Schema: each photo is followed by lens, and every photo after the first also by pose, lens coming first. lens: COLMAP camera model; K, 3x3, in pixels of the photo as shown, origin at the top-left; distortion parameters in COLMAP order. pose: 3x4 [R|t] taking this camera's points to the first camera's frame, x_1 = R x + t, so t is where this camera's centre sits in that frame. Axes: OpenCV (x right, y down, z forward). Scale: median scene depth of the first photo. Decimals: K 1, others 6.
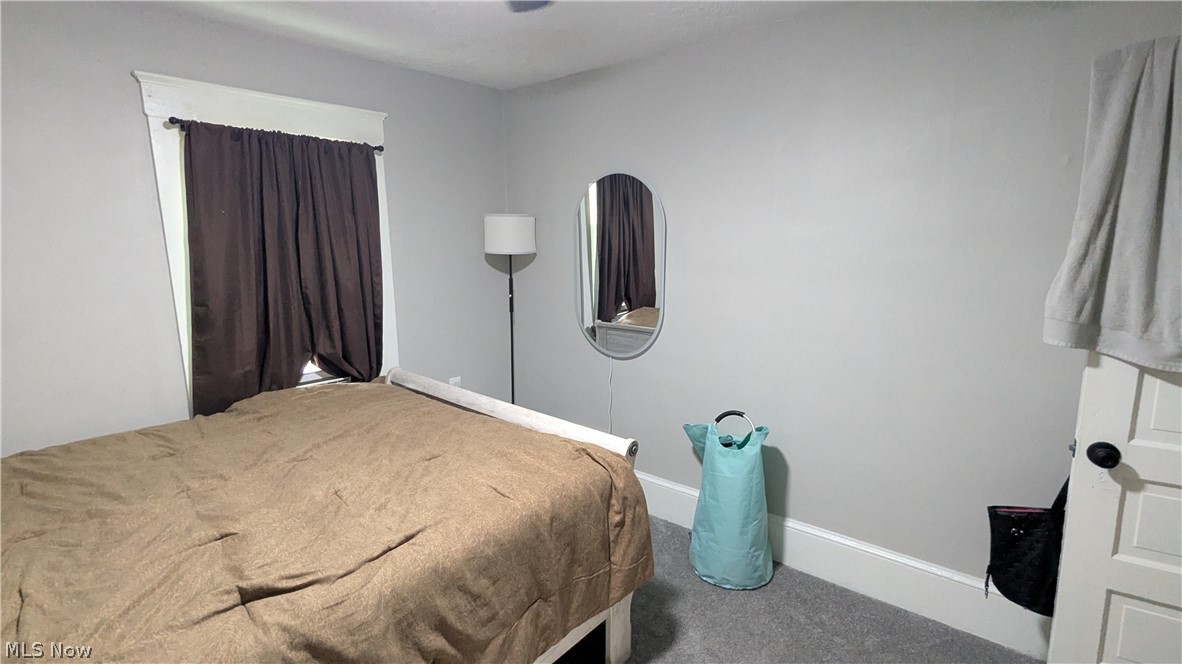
lens RADIAL K [[555.9, 0, 593.2], [0, 555.9, 335.4], [0, 0, 1]] dist [-0.004009, -0.000691]
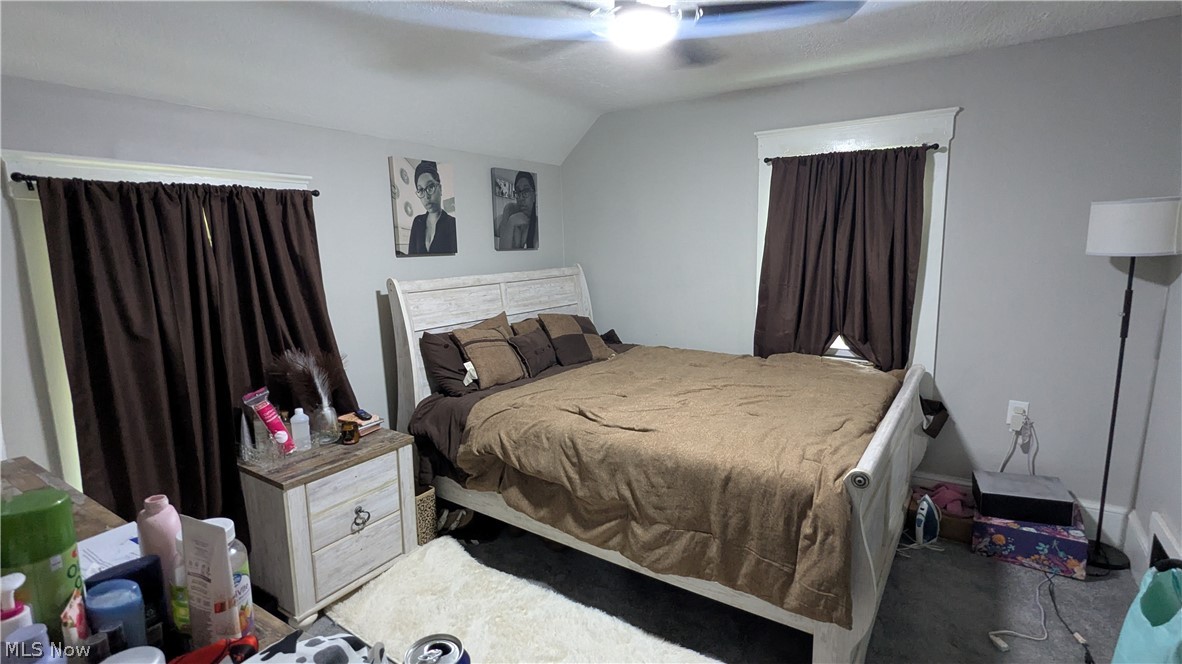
lens RADIAL K [[555.9, 0, 597.0], [0, 555.9, 331.4], [0, 0, 1]] dist [-0.004009, -0.000691]
pose [[0.124270, 0.168159, -0.977895, 0.879044], [-0.153455, 0.976935, 0.148493, -0.097339], [0.980310, 0.131609, 0.147209, 0.445055]]
